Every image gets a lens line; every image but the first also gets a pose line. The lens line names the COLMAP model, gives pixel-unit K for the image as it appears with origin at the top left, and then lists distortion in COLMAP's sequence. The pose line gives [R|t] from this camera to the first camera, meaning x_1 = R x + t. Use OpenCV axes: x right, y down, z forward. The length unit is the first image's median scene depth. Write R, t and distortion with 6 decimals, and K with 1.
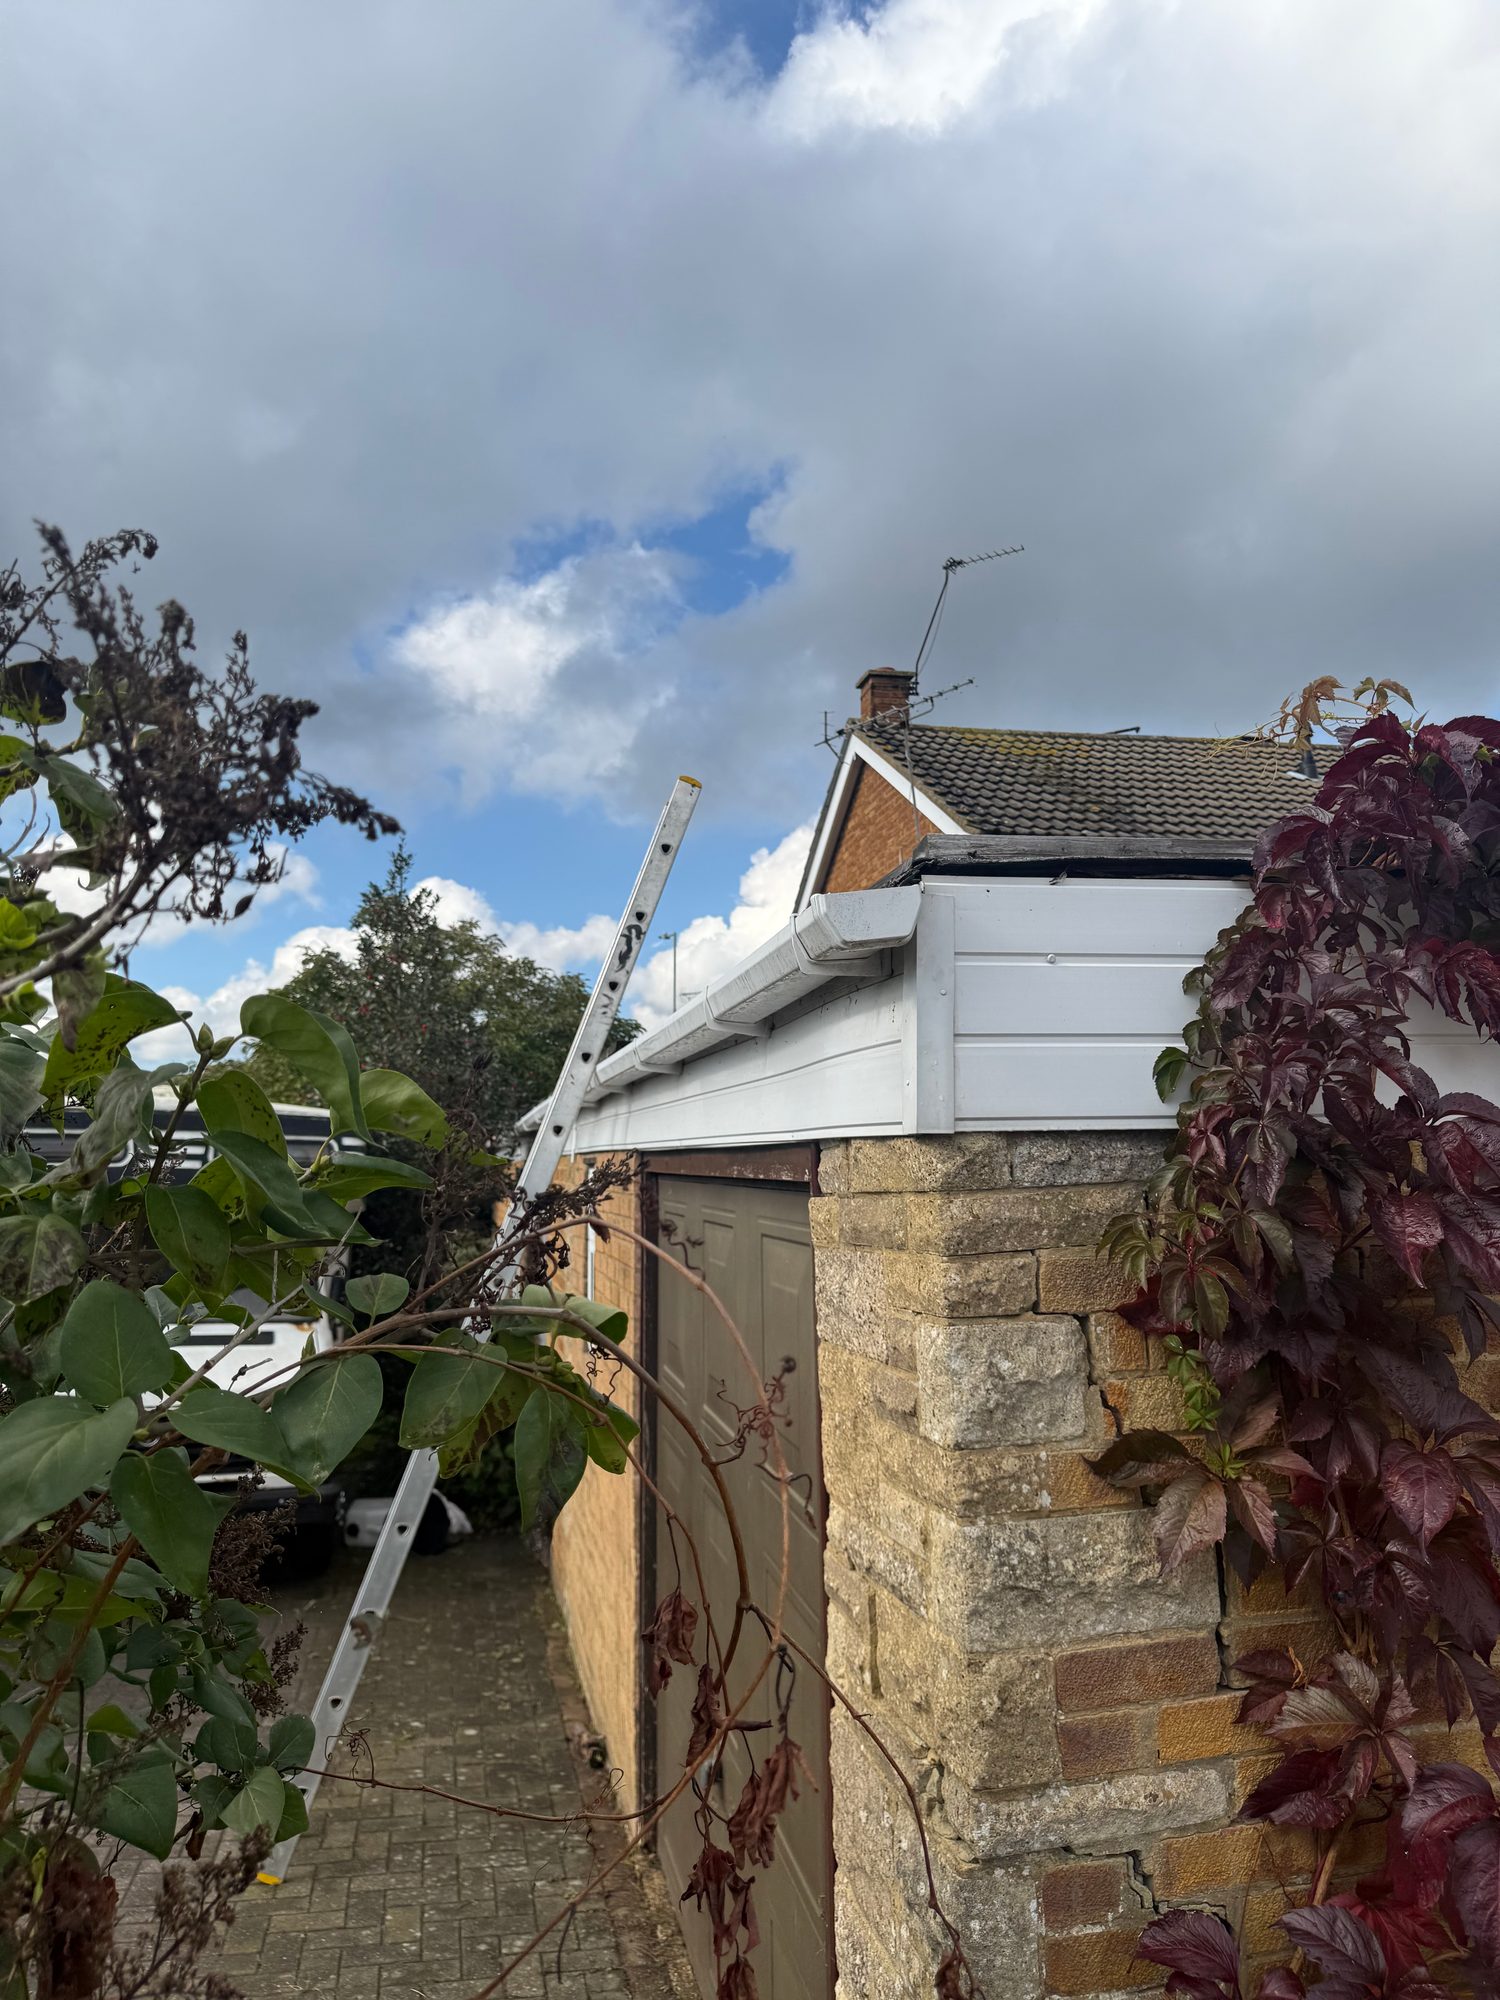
lens RADIAL K [[1455.7, 0, 762.6], [0, 1455.7, 1013.1], [0, 0, 1]] dist [0.026619, -0.019359]
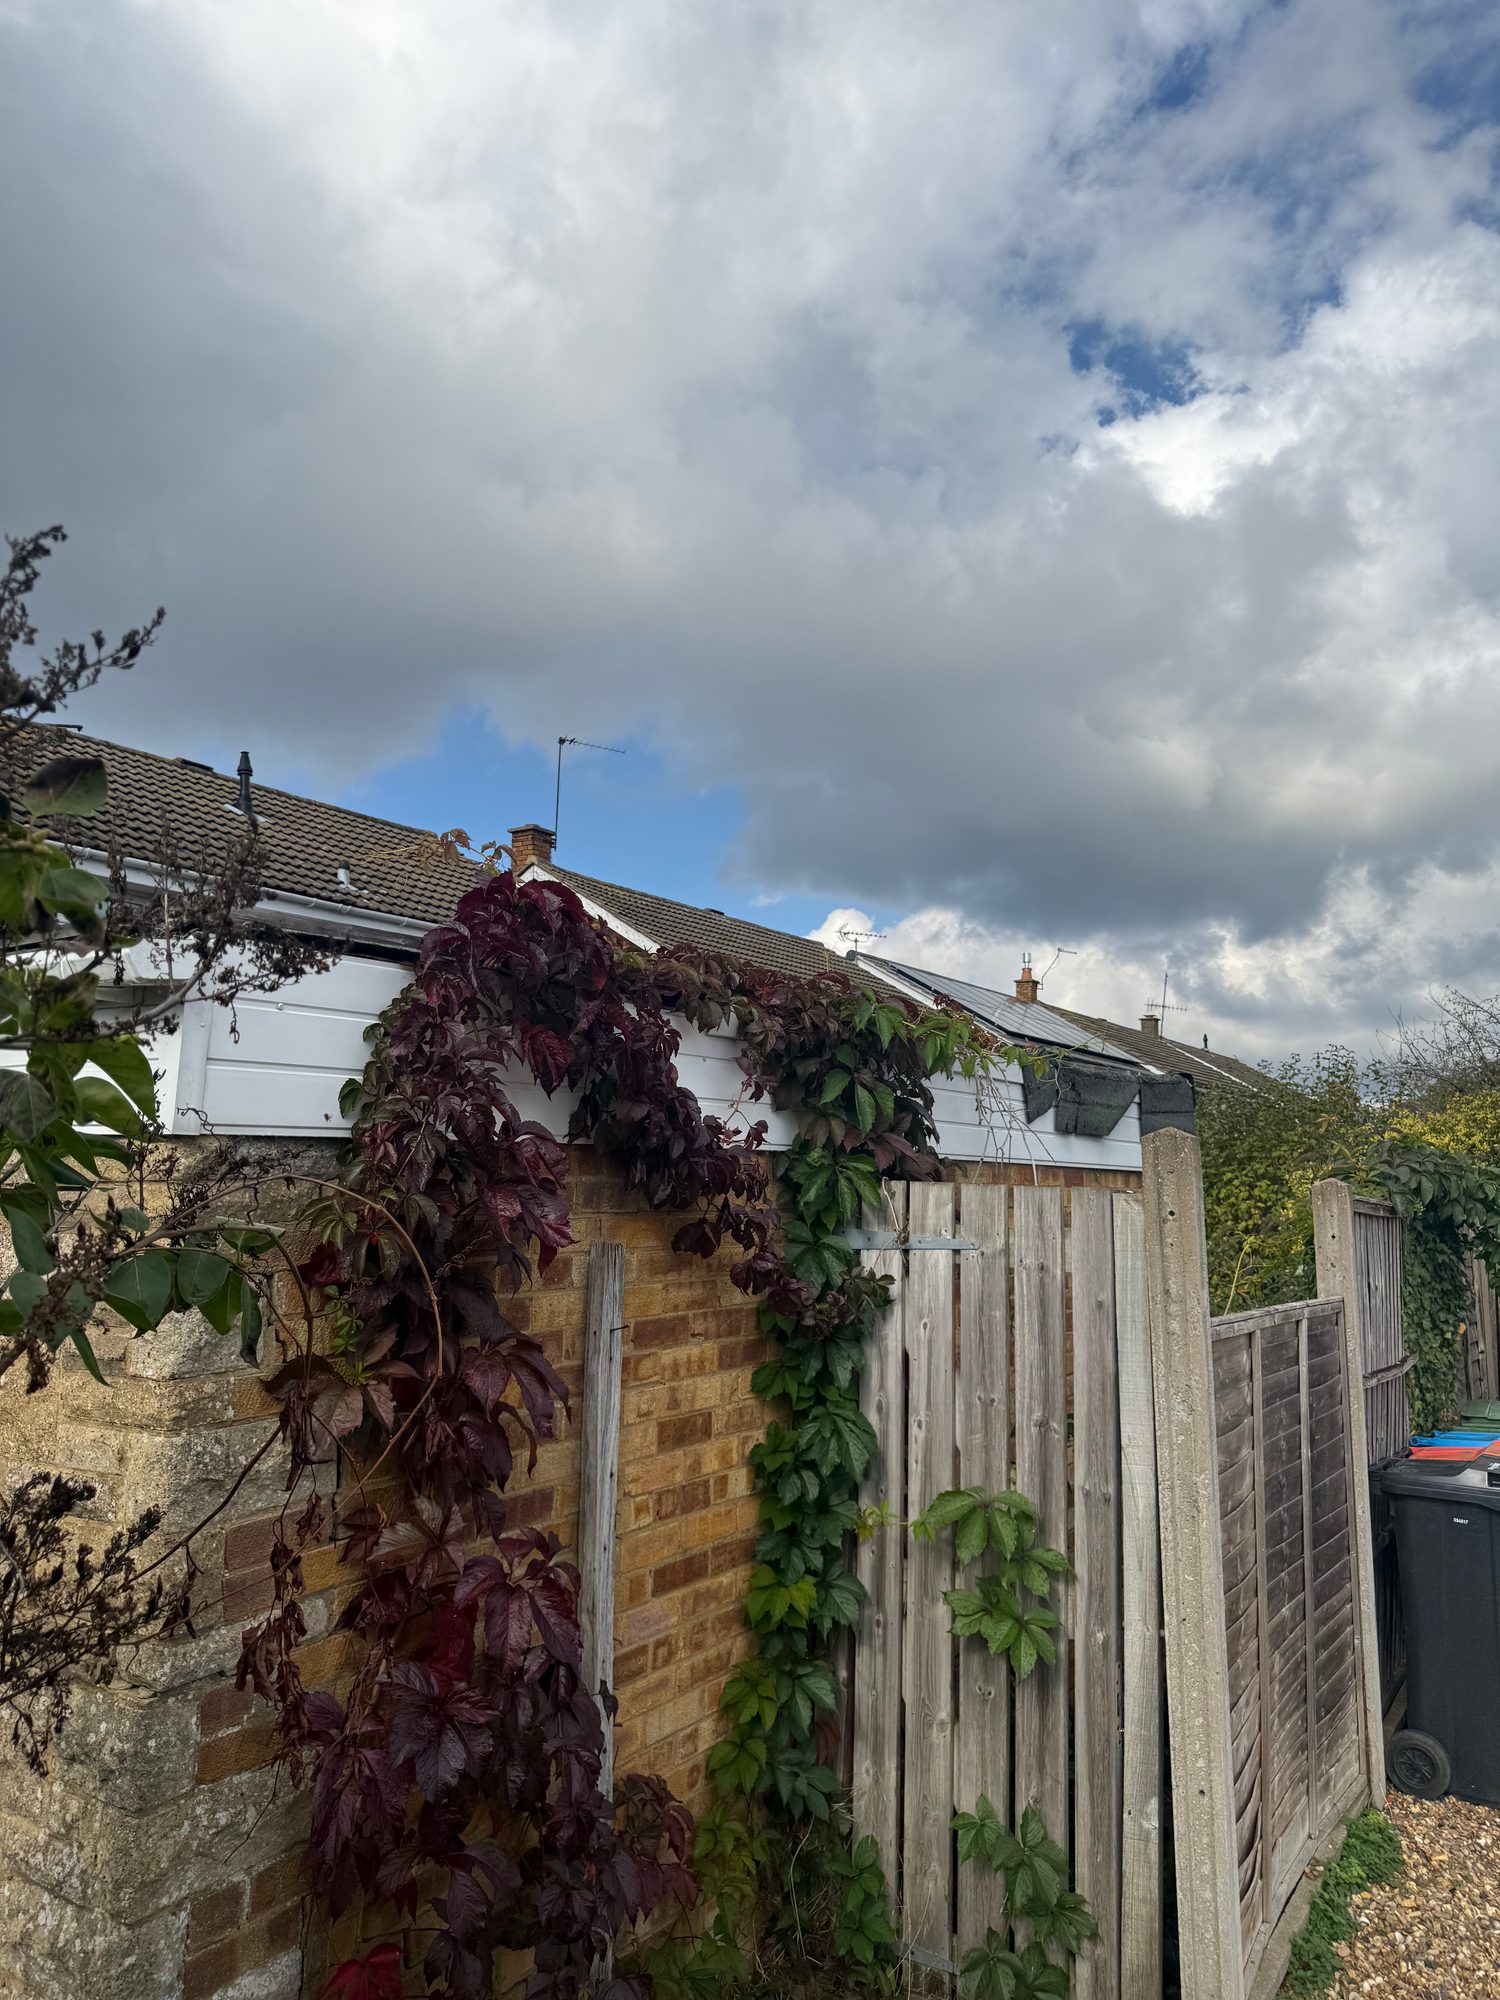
lens RADIAL K [[1455.7, 0, 762.6], [0, 1455.7, 1013.1], [0, 0, 1]] dist [0.026619, -0.019359]
pose [[0.731342, 0.094314, 0.675458, -0.390753], [-0.086990, 0.995203, -0.044773, -0.011371], [-0.676440, -0.026014, 0.736038, -0.301338]]
